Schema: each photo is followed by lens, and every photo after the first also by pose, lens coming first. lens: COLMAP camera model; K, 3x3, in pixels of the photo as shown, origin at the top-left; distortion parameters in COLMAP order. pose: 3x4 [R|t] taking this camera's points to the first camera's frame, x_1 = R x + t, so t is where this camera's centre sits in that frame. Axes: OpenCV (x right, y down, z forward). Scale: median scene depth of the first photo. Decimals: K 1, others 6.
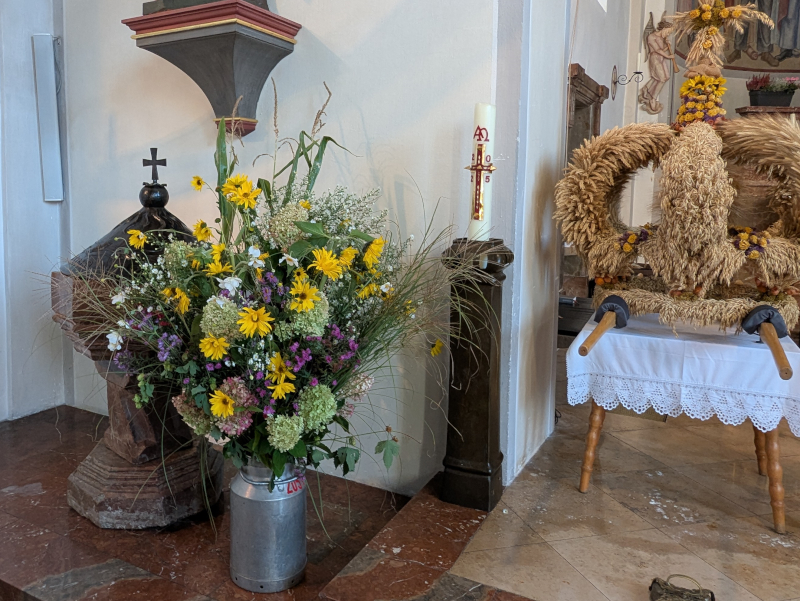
lens RADIAL K [[644.9, 0, 337.6], [0, 644.9, 252.8], [0, 0, 1]] dist [0.001326, 0.007382]
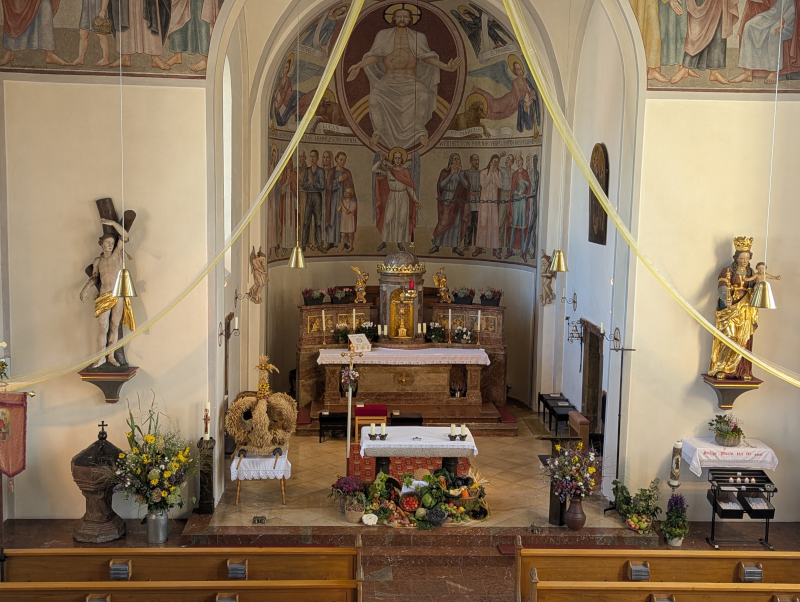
lens RADIAL K [[982.4, 0, 398.4], [0, 982.4, 285.6], [0, 0, 1]] dist [0.074375, 0.000000]
pose [[0.840607, -0.054051, 0.538943, -1.827989], [0.037466, 0.998428, 0.041696, -1.078844], [-0.540349, -0.014858, 0.841310, -4.252001]]
